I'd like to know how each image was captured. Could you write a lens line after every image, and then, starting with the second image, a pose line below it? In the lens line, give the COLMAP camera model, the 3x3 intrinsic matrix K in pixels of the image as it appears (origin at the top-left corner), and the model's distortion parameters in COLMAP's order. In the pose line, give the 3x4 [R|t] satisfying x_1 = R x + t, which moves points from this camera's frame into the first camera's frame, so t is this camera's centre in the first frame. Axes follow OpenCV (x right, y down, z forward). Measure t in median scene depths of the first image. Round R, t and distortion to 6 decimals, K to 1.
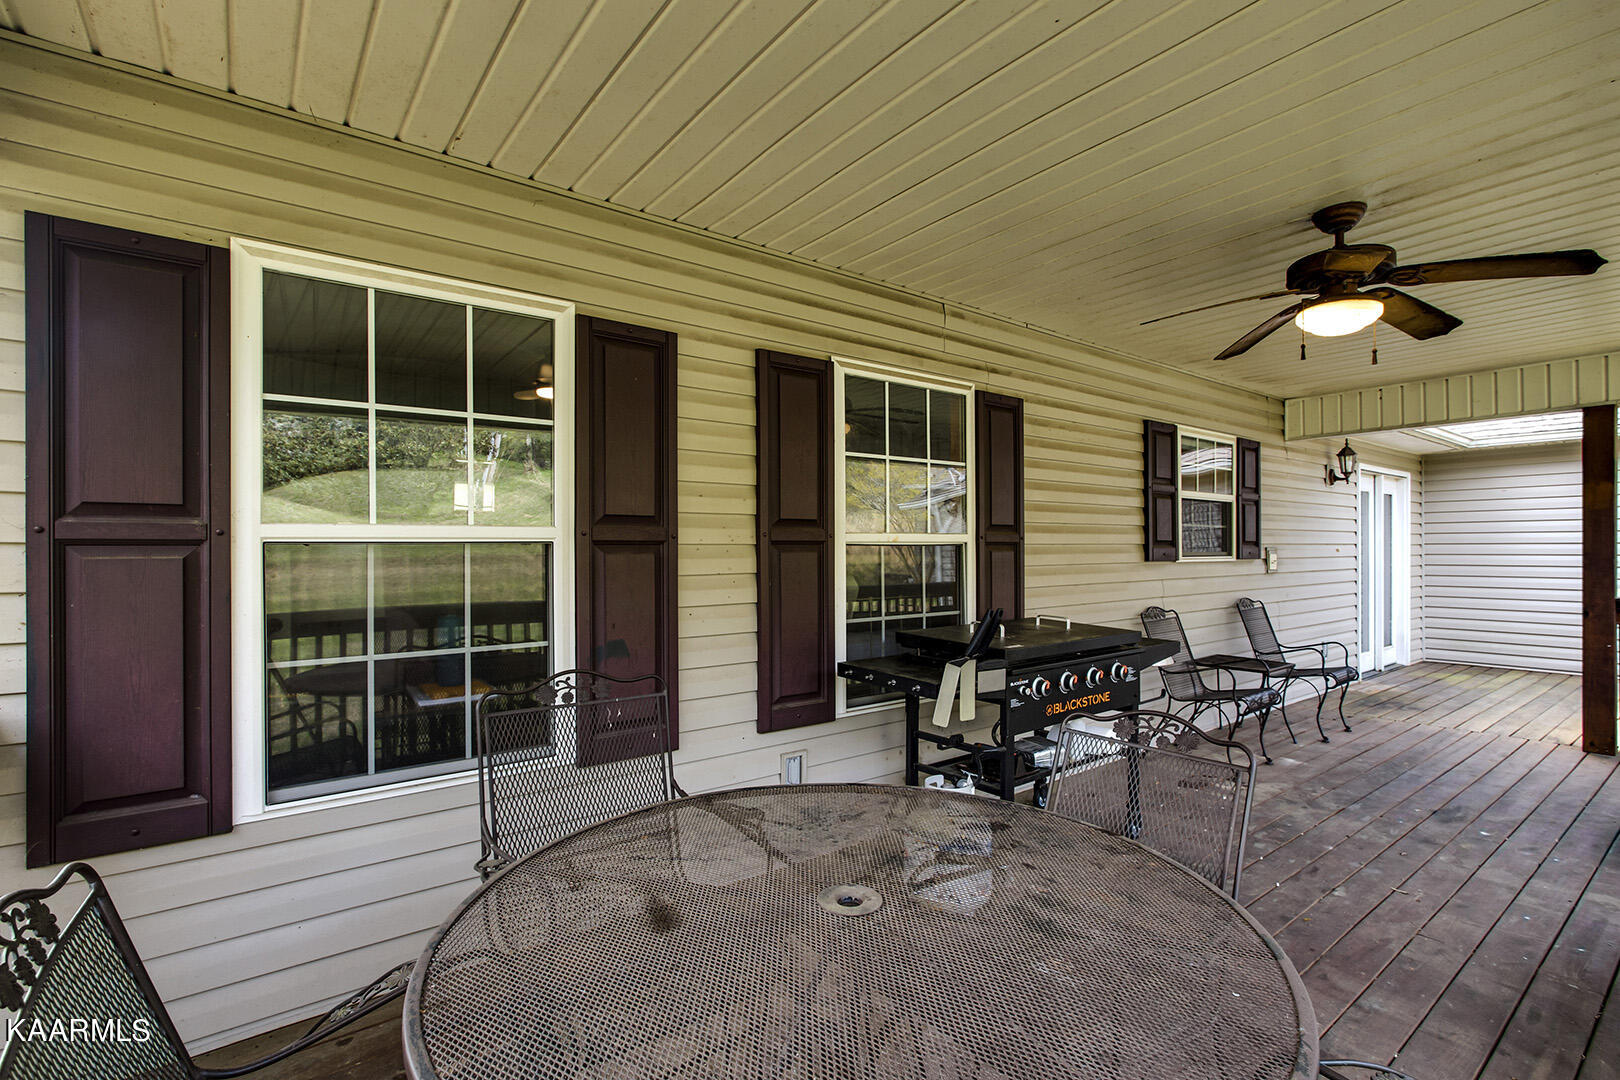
lens RADIAL K [[746.0, 0, 810.9], [0, 746.0, 547.2], [0, 0, 1]] dist [0.001945, 0.000368]
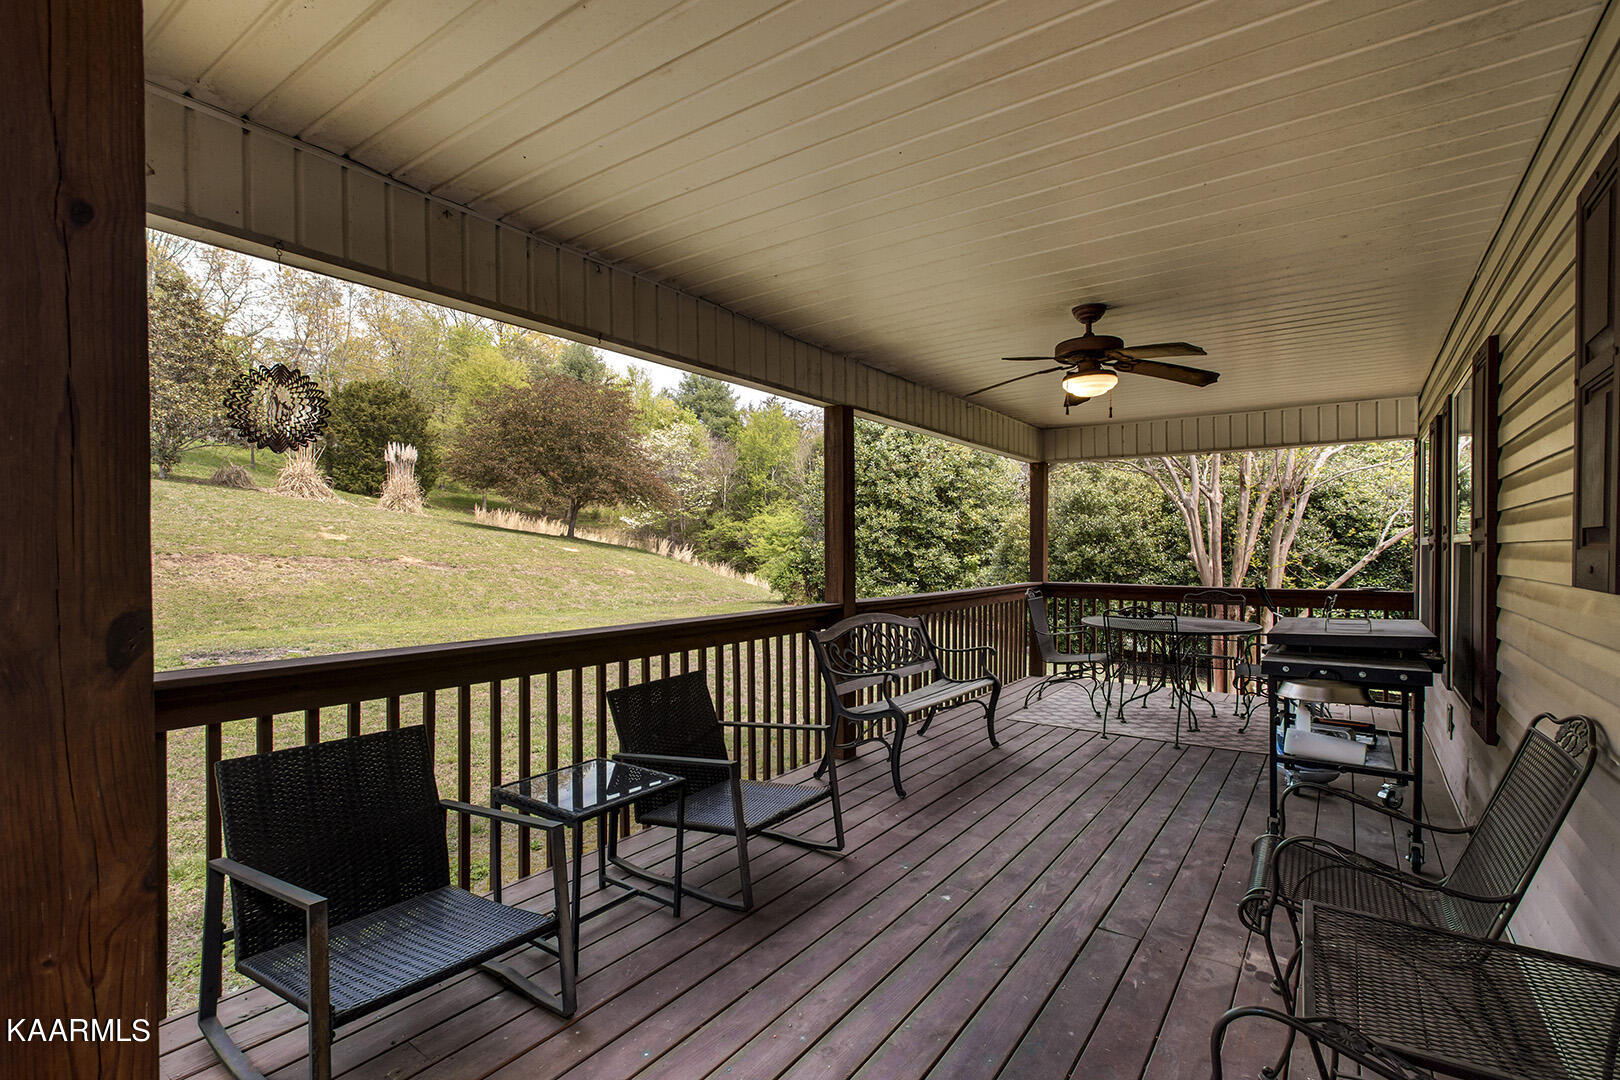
lens RADIAL K [[746.0, 0, 810.6], [0, 746.0, 549.1], [0, 0, 1]] dist [0.001945, 0.000368]
pose [[-0.956543, -0.000009, -0.291591, 1.085387], [0.000464, 0.999999, -0.001552, 0.001038], [0.291591, -0.001620, -0.956542, 1.470145]]
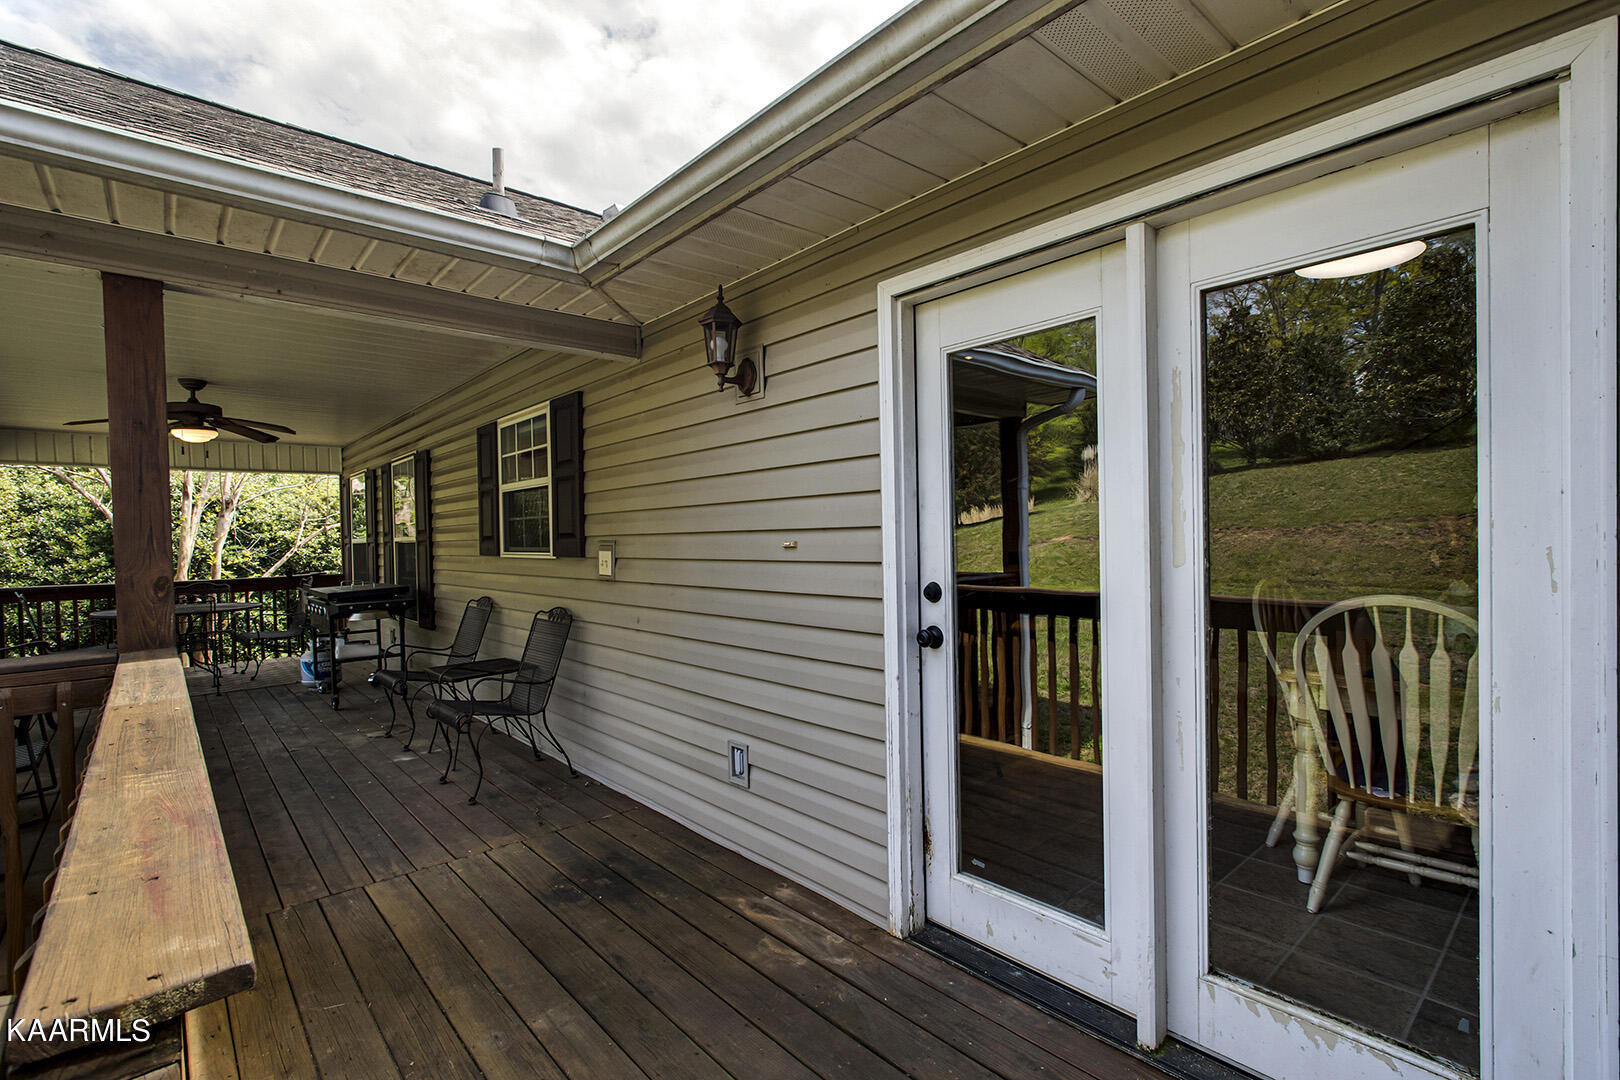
lens RADIAL K [[746.0, 0, 805.7], [0, 746.0, 541.8], [0, 0, 1]] dist [0.001945, 0.000368]
pose [[0.068463, 0.014667, -0.997546, 1.893504], [0.029859, 0.999414, 0.016744, -0.006393], [0.997207, -0.030932, 0.067985, 1.670070]]
